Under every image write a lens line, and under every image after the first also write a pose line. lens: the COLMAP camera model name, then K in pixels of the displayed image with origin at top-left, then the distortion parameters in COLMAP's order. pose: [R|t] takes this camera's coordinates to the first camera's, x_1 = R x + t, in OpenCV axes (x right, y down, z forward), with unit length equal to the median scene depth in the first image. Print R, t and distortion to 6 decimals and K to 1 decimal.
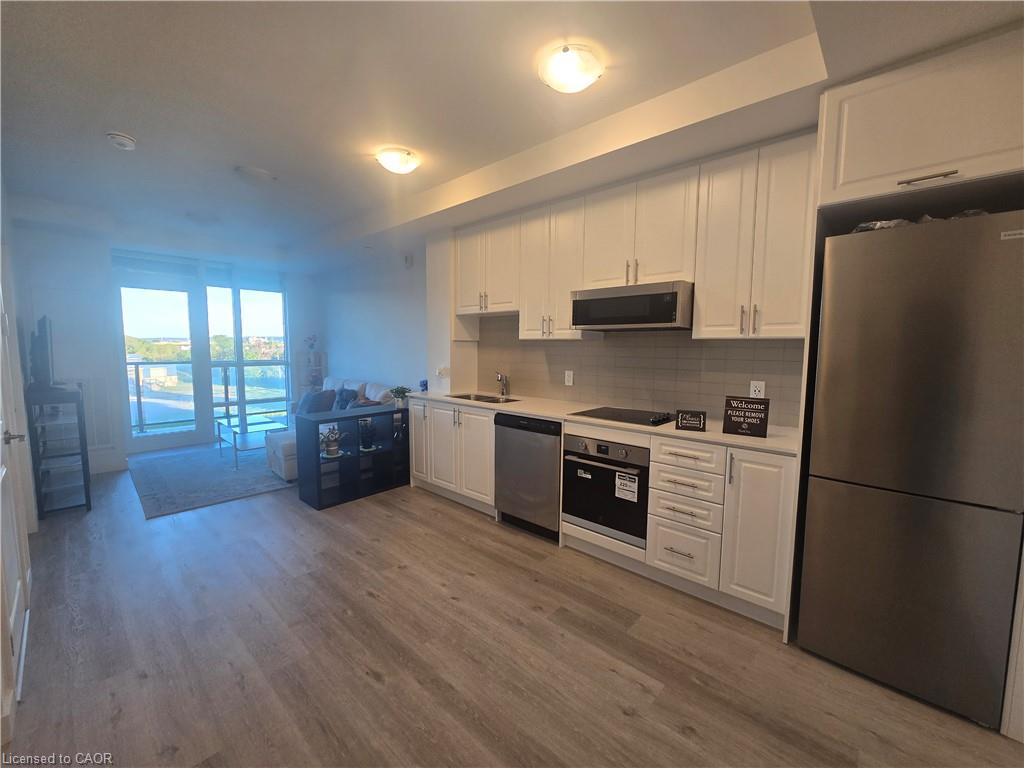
lens RADIAL K [[417.7, 0, 509.7], [0, 417.7, 386.1], [0, 0, 1]] dist [-0.001631, -0.000507]
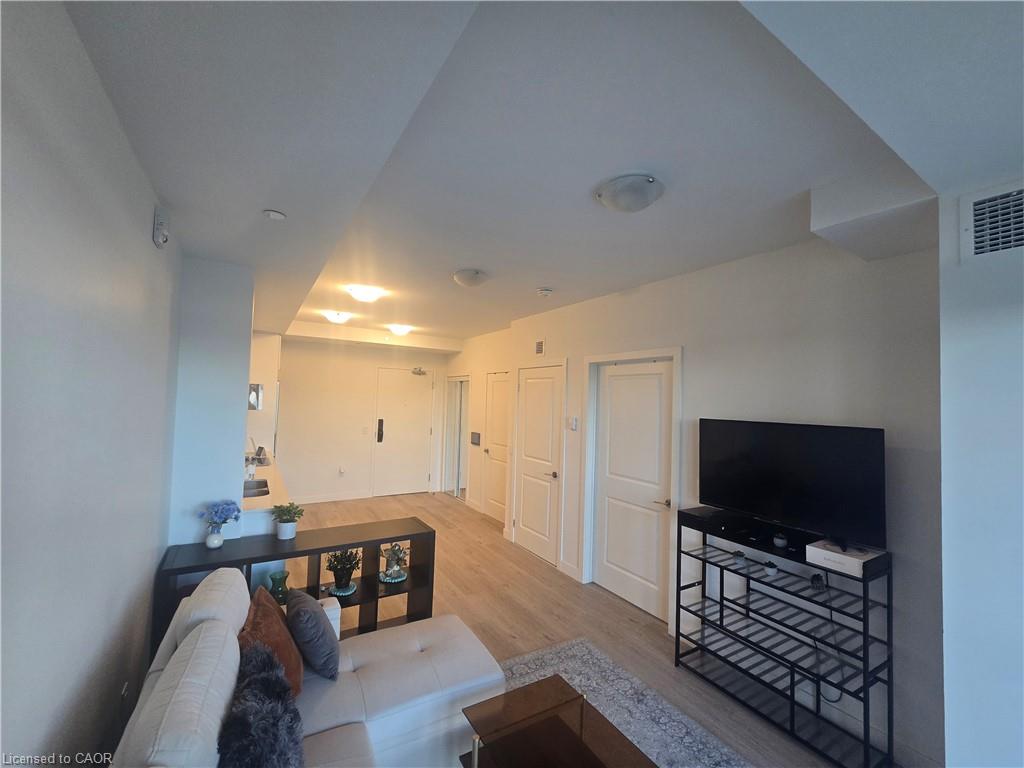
lens RADIAL K [[417.7, 0, 507.3], [0, 417.7, 387.4], [0, 0, 1]] dist [-0.001631, -0.000507]
pose [[-0.962520, -0.030553, 0.269485, -1.117918], [-0.012940, 0.997676, 0.066893, -0.336450], [-0.270903, 0.060899, -0.960678, 2.246516]]
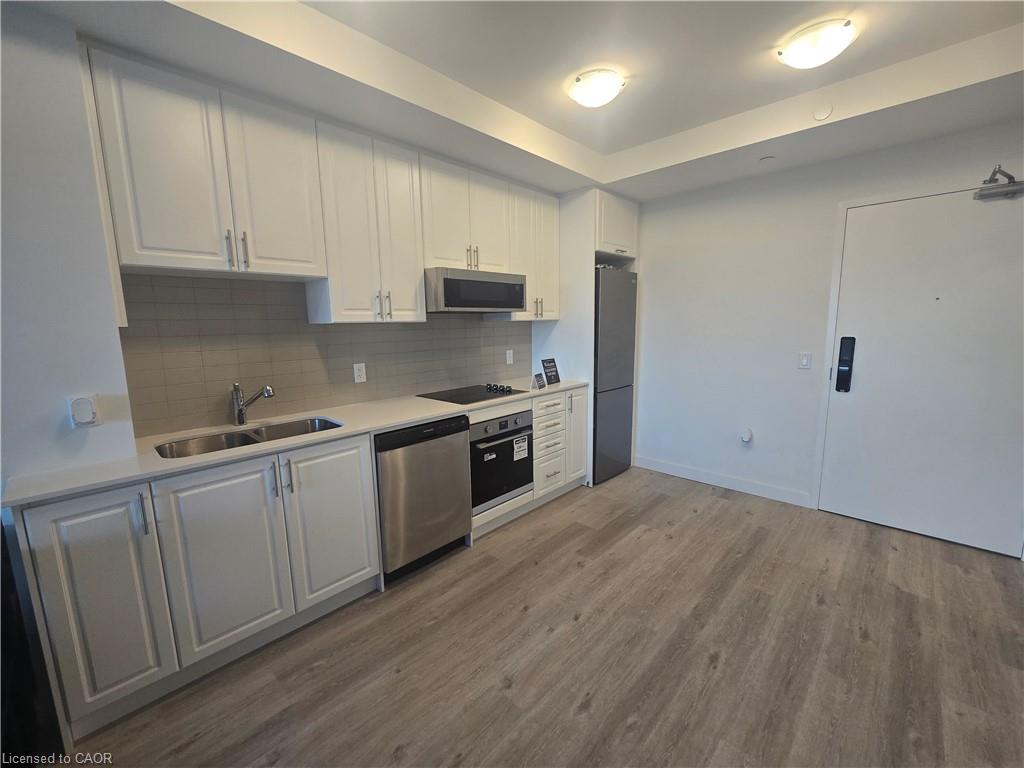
lens RADIAL K [[417.7, 0, 512.6], [0, 417.7, 385.4], [0, 0, 1]] dist [-0.001631, -0.000507]
pose [[0.016424, -0.157632, 0.987361, -0.767370], [0.111793, 0.981592, 0.154851, -0.104732], [-0.993596, 0.107837, 0.033744, 0.867107]]
